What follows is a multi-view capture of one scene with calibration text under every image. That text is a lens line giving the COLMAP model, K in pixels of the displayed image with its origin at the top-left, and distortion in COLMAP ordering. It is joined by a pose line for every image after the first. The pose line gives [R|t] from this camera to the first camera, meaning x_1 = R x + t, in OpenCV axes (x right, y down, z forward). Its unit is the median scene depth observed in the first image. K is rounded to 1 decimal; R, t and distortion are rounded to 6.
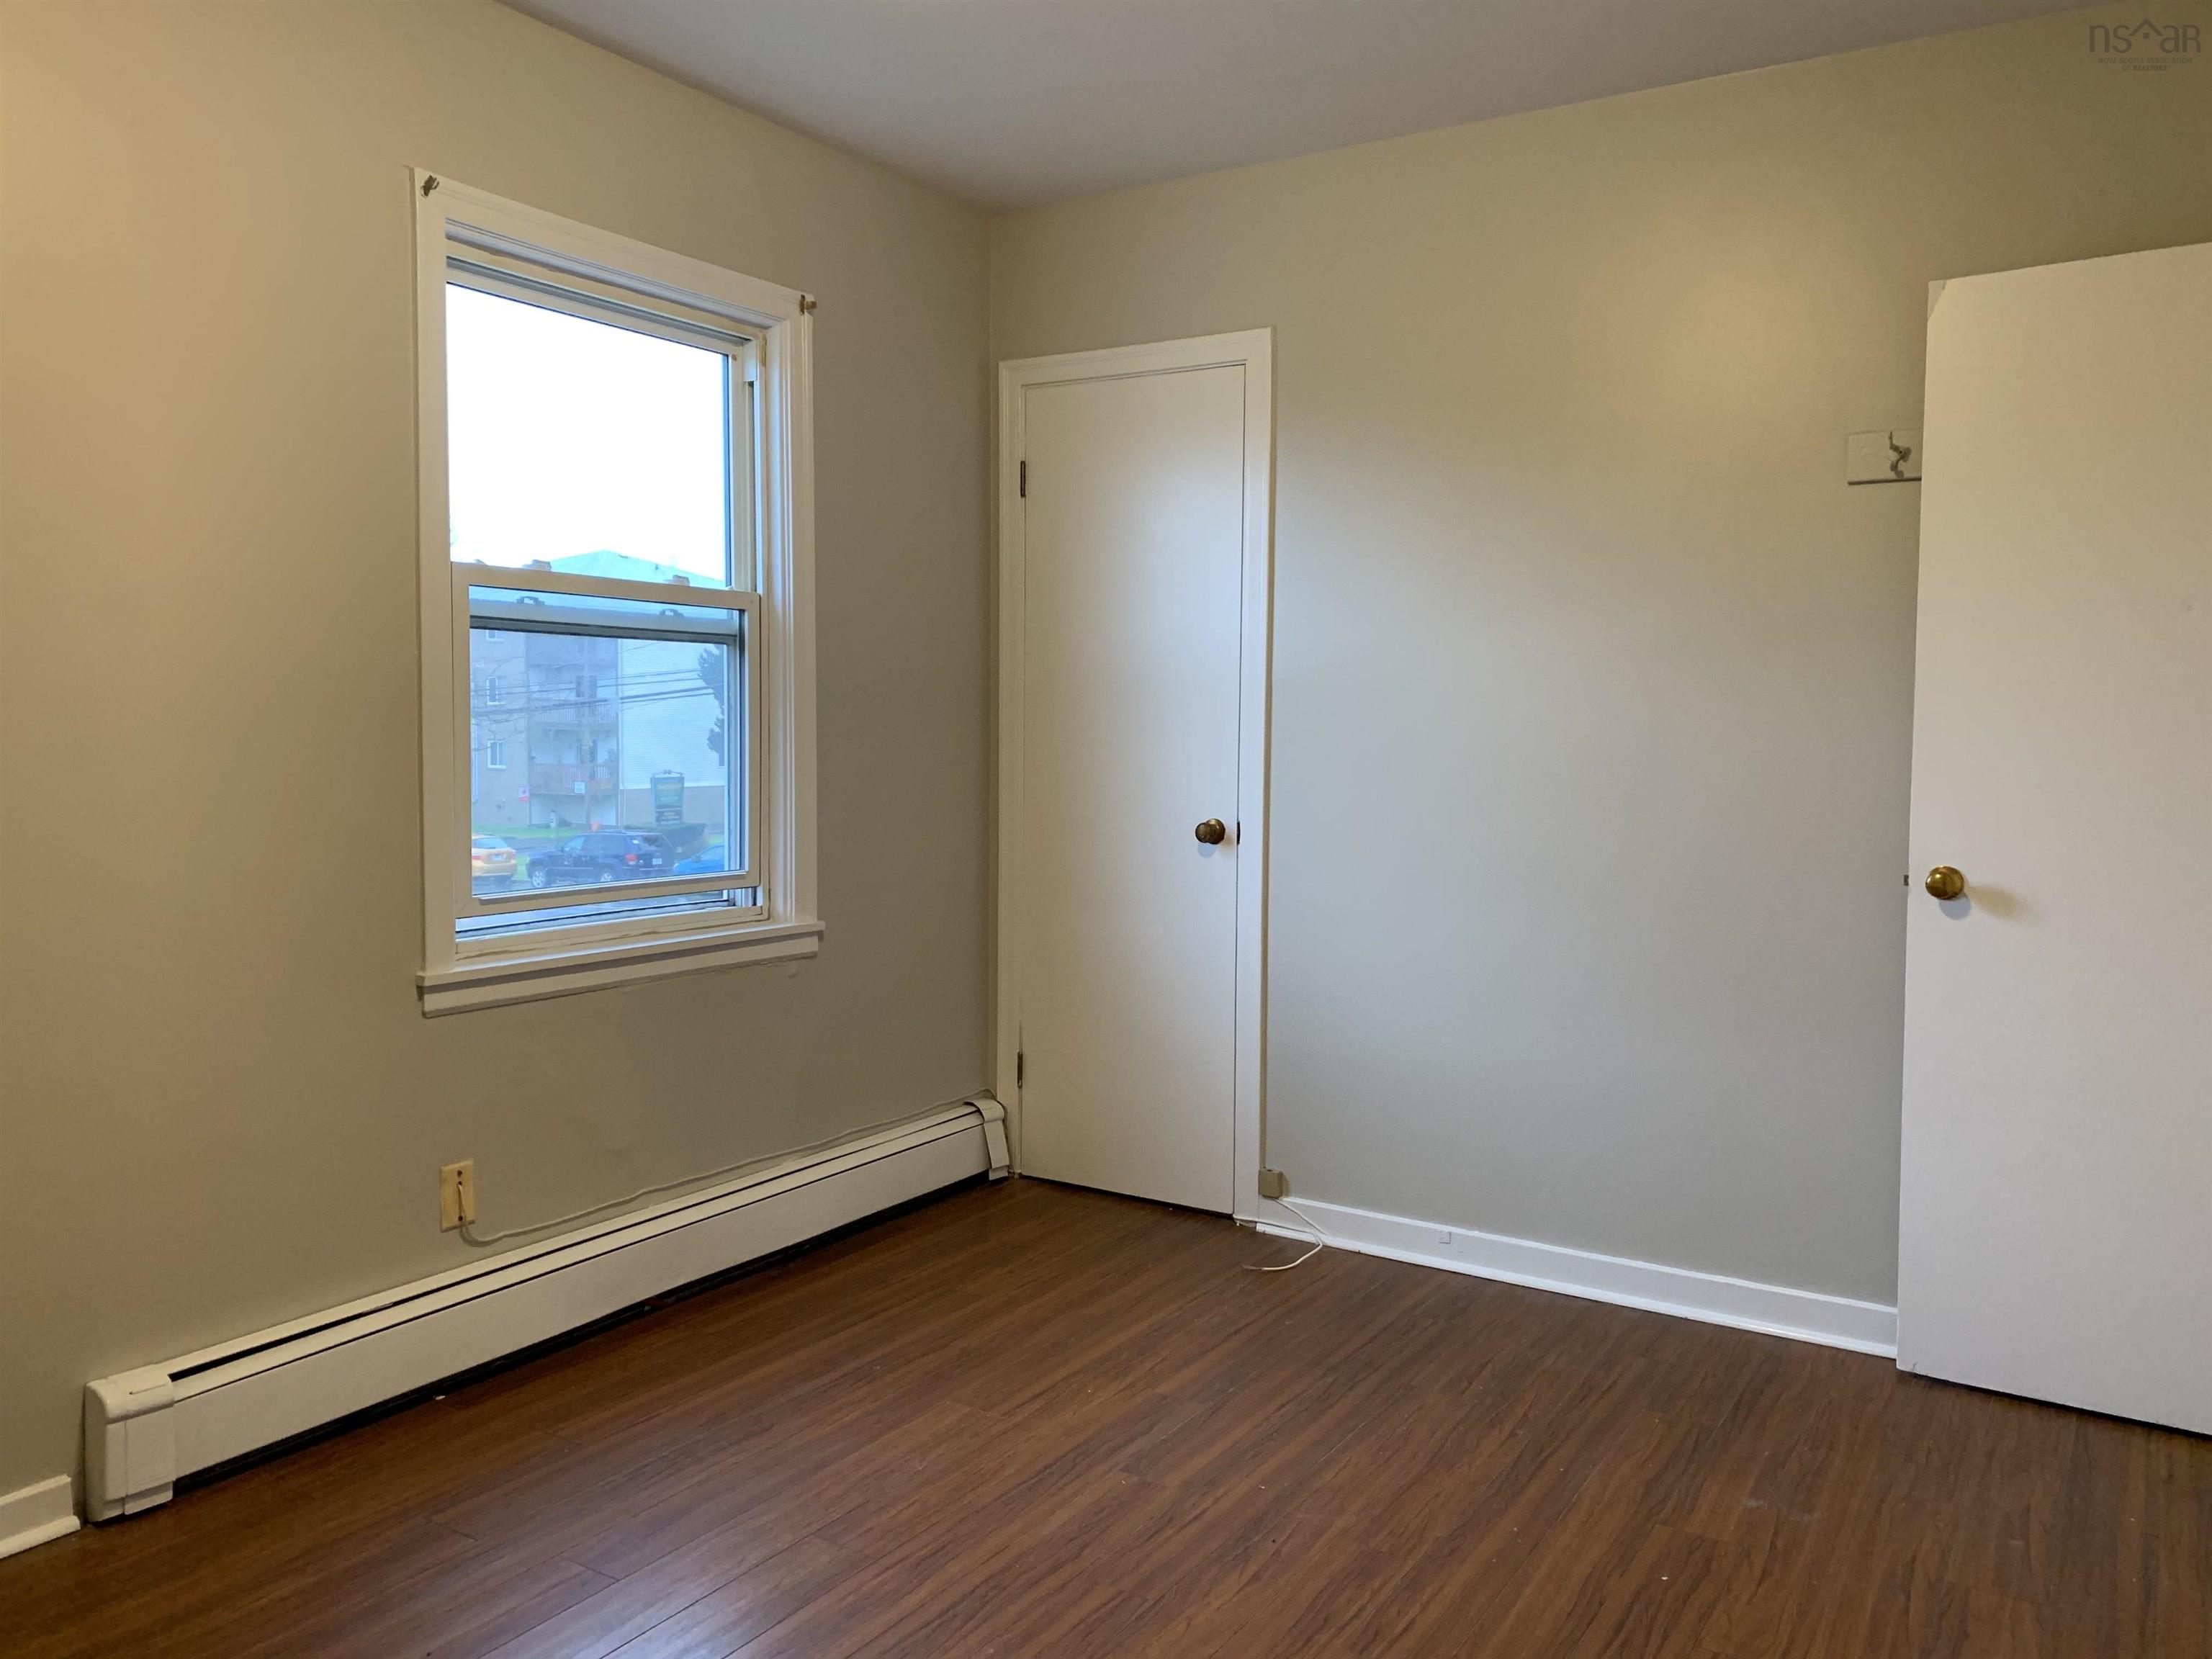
lens RADIAL K [[1678.1, 0, 1106.4], [0, 1678.1, 817.6], [0, 0, 1]] dist [0.054017, -0.000197]
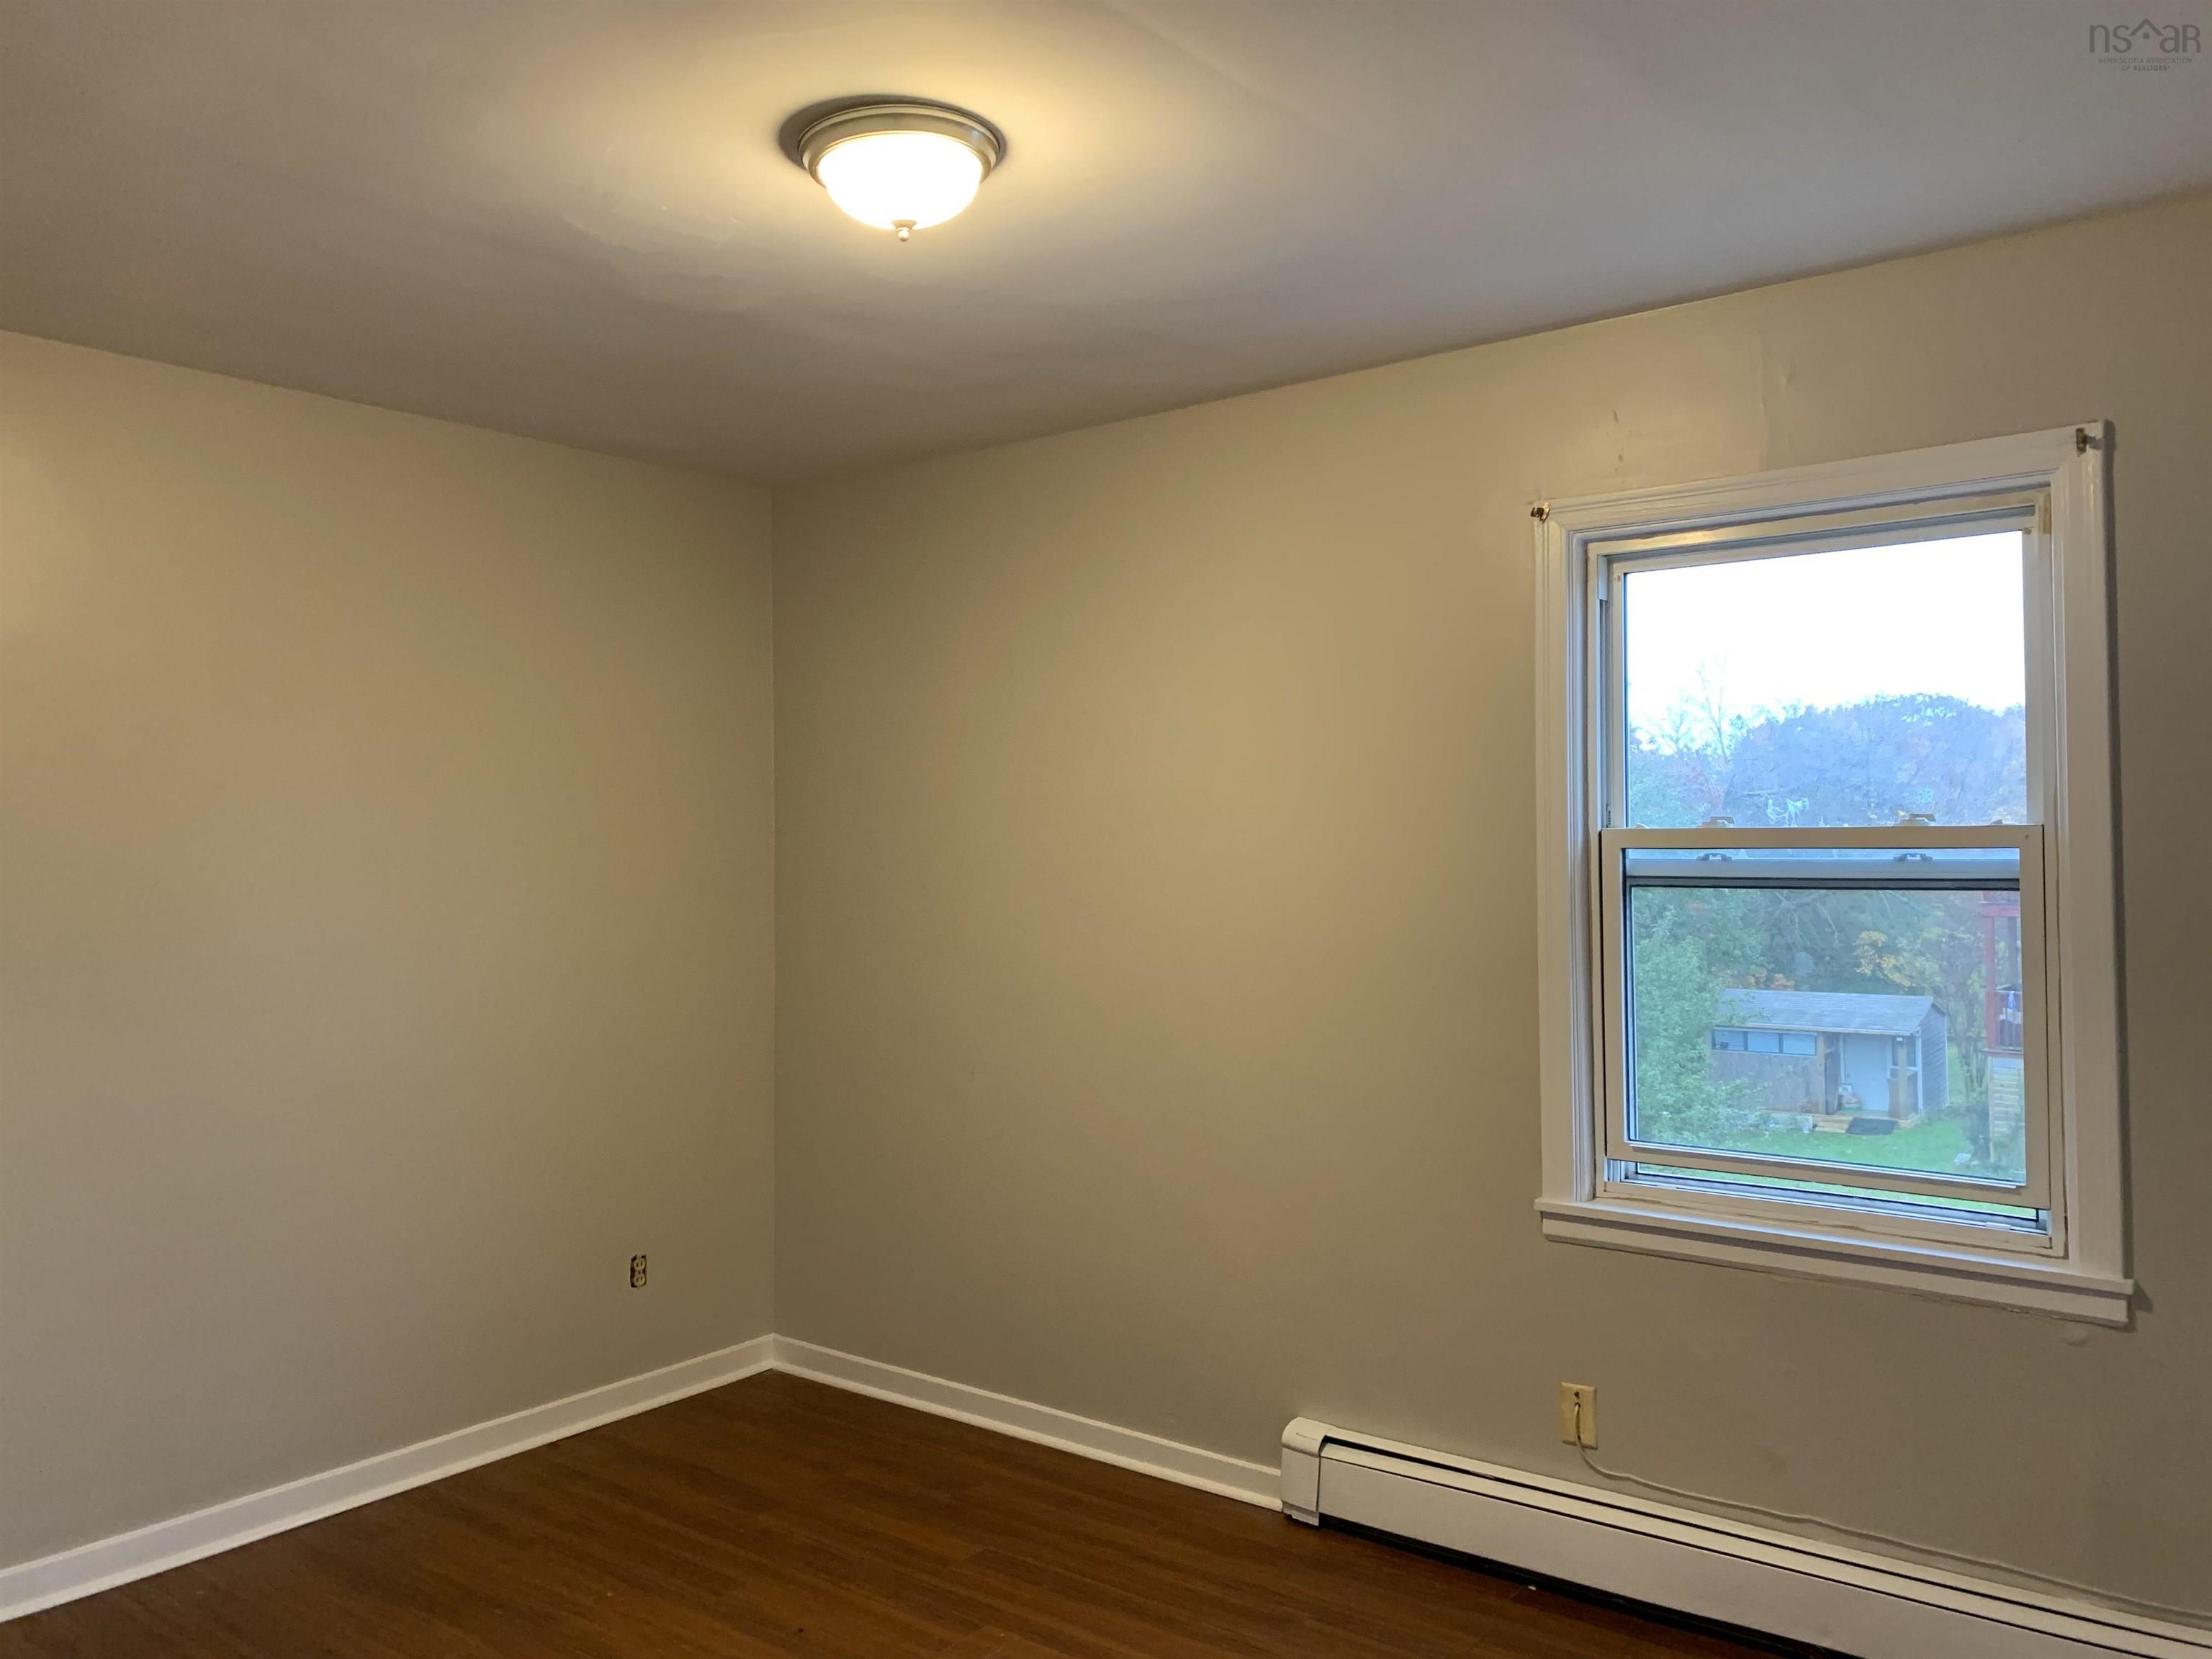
lens RADIAL K [[1678.1, 0, 1108.6], [0, 1678.1, 840.2], [0, 0, 1]] dist [0.054017, -0.000197]
pose [[-0.066034, -0.014414, -0.997713, 0.679130], [-0.052444, 0.998564, -0.010955, -0.108918], [0.996438, 0.051601, -0.066695, 0.712212]]
